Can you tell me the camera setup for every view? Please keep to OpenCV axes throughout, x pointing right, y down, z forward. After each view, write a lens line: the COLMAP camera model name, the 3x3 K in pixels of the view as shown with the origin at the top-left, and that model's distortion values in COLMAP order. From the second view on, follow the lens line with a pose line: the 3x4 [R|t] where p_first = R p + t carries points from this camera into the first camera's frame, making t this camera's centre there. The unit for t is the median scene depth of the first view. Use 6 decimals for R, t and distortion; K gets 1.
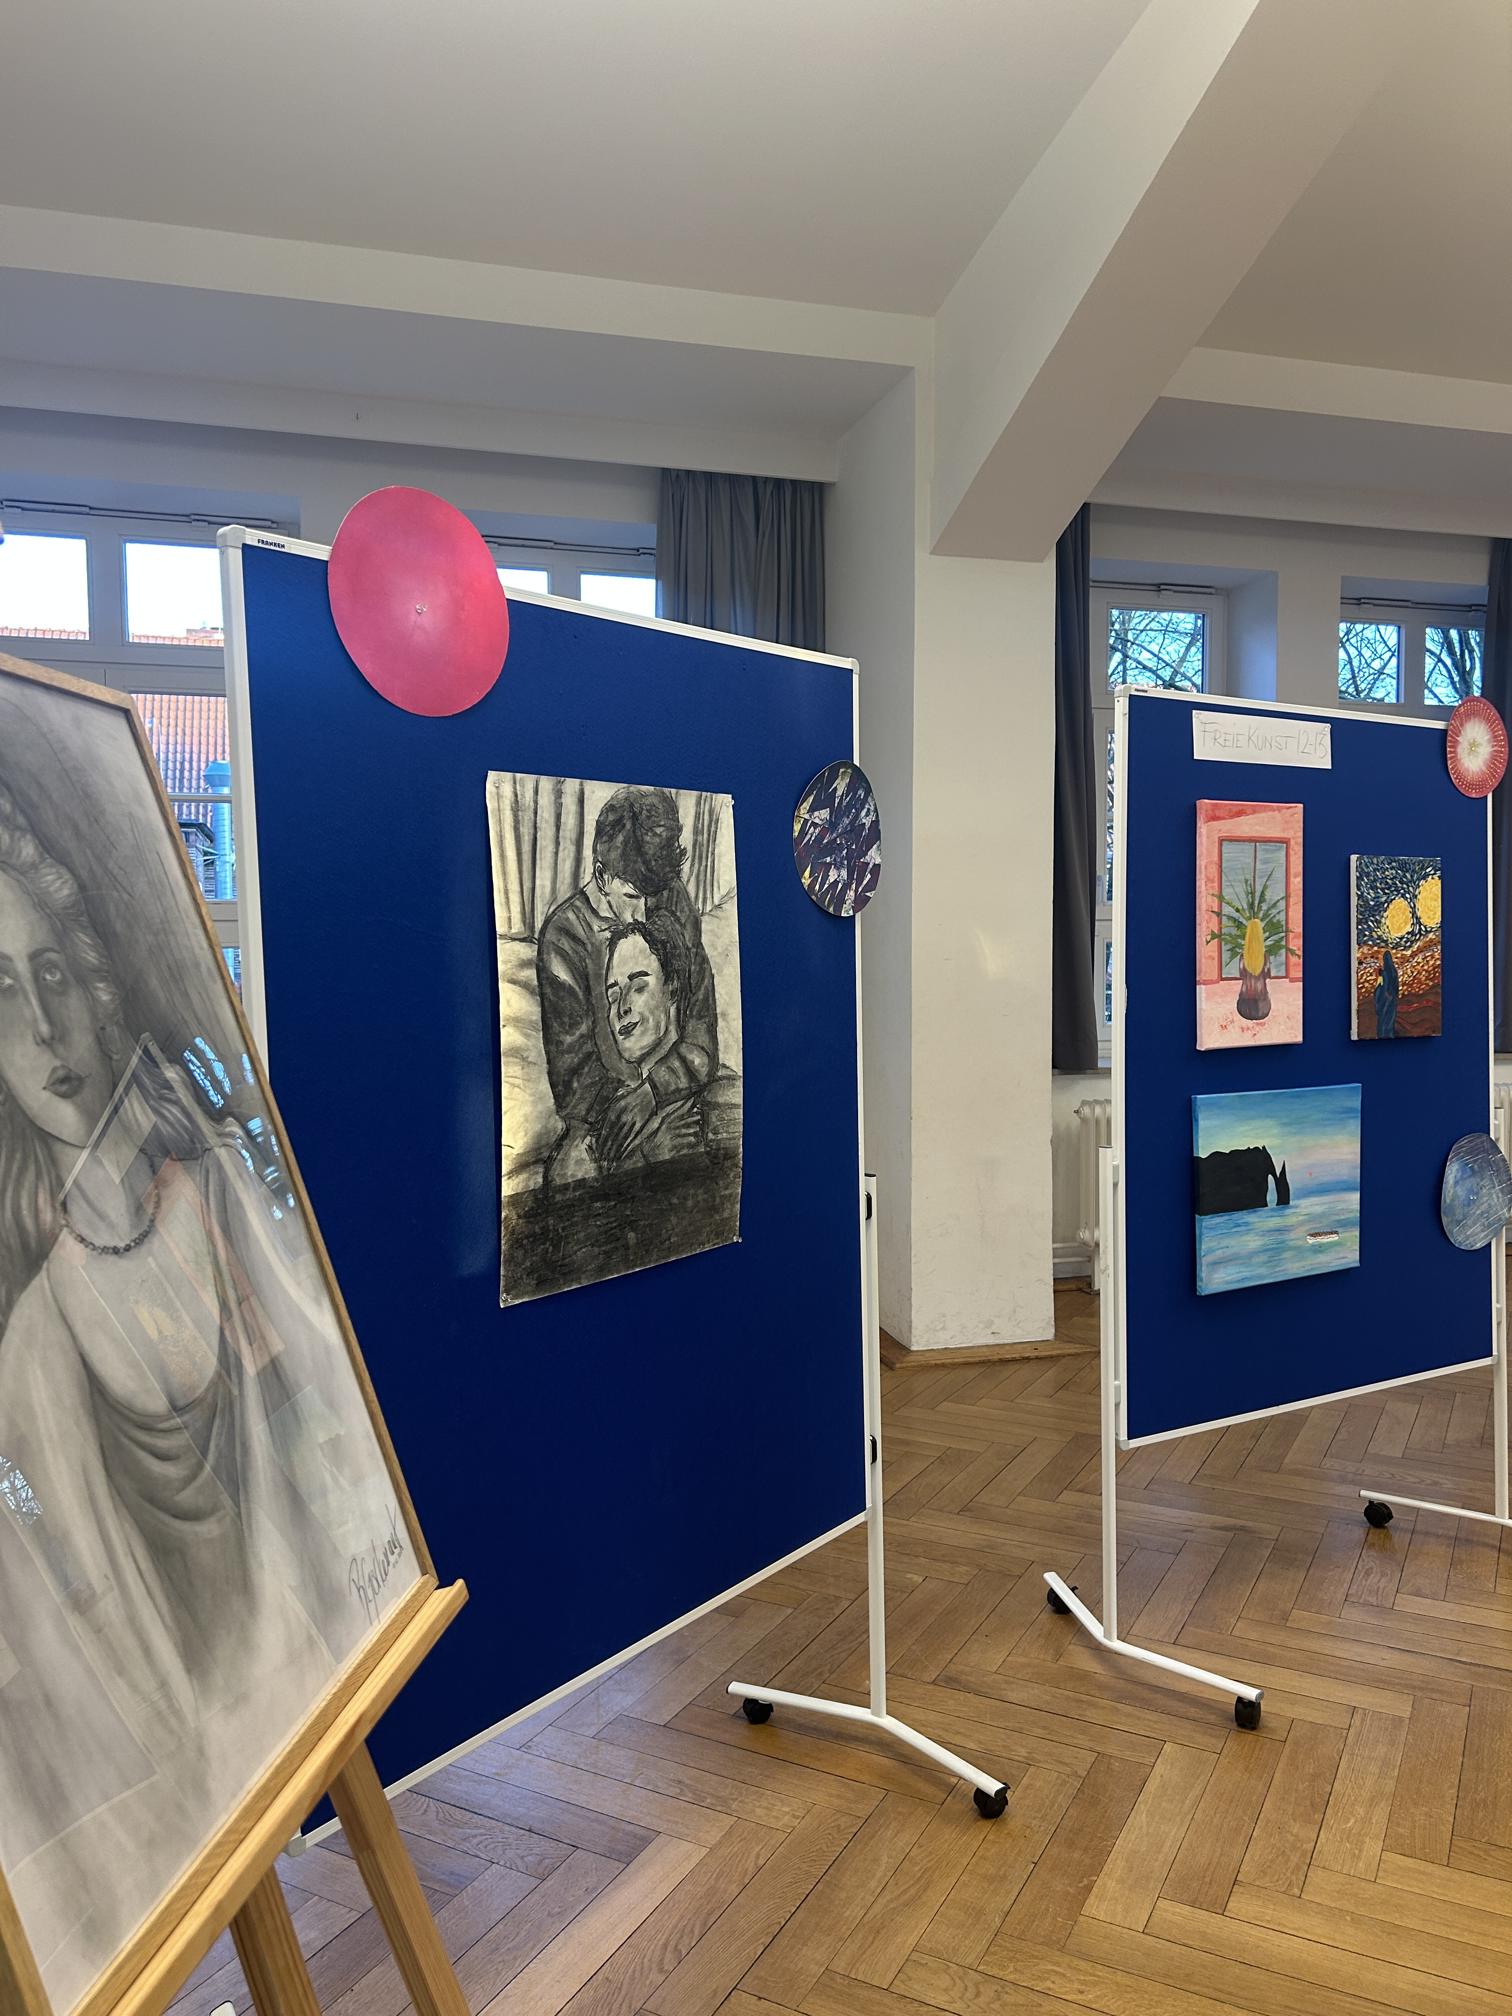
lens RADIAL K [[1537.7, 0, 756.0], [0, 1537.7, 1008.0], [0, 0, 1]] dist [0.003645, 0.000861]
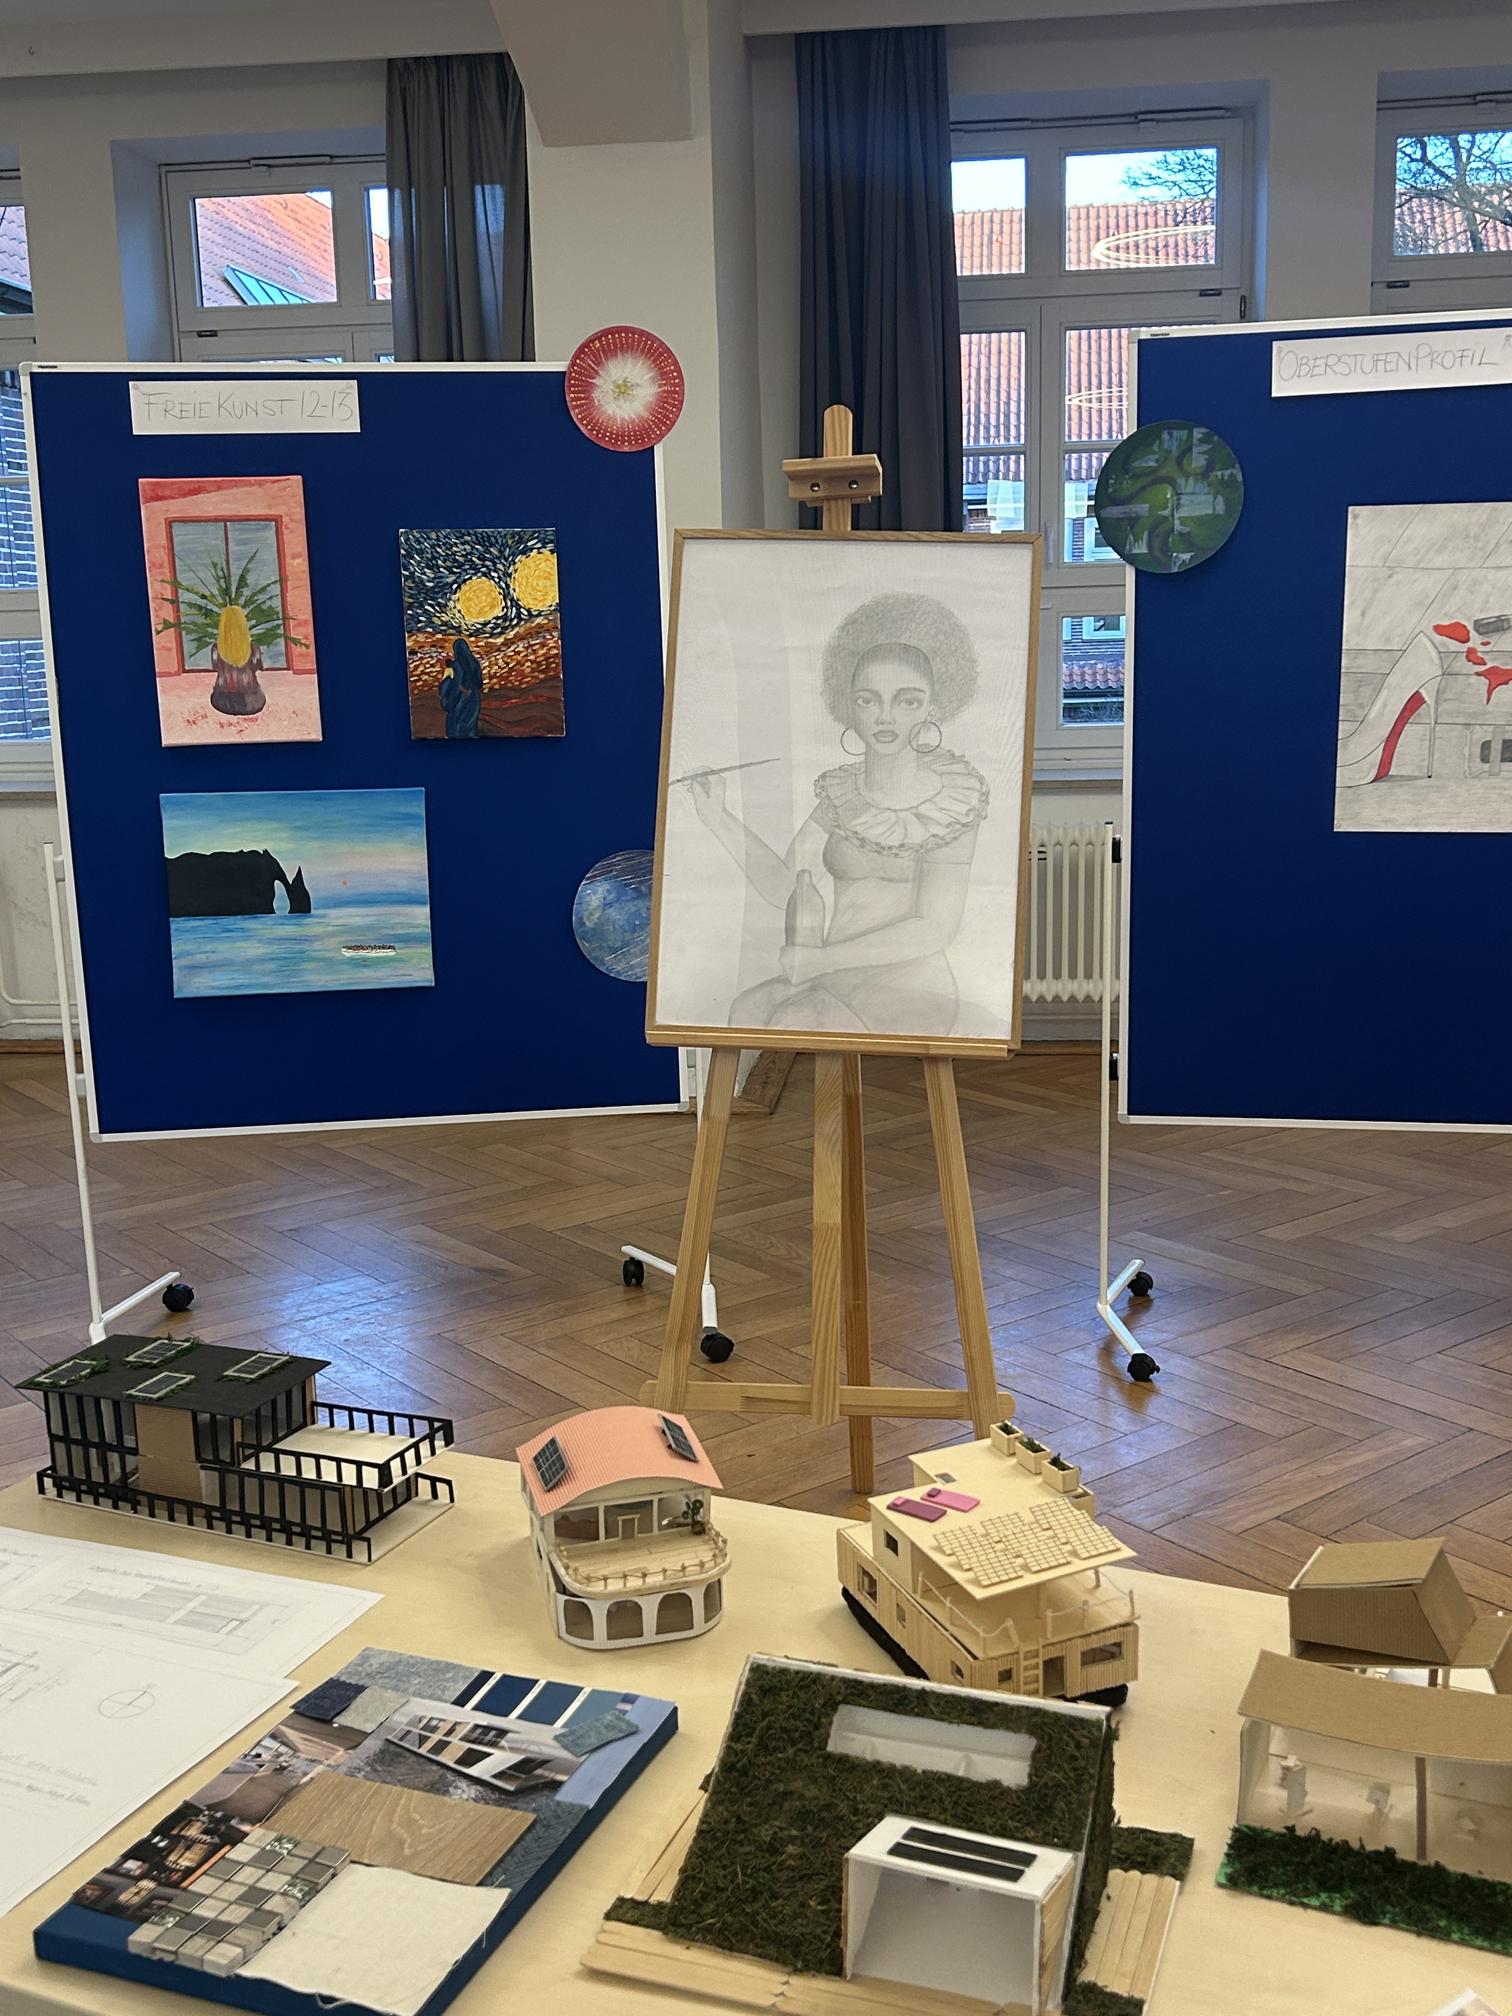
lens RADIAL K [[1949.4, 0, 756.0], [0, 1949.4, 1008.0], [0, 0, 1]] dist [0.169139, -0.518207]
pose [[0.916725, 0.054915, -0.395727, 1.091525], [0.001360, 0.990074, 0.140542, 0.015937], [0.399517, -0.129376, 0.907551, 0.004461]]
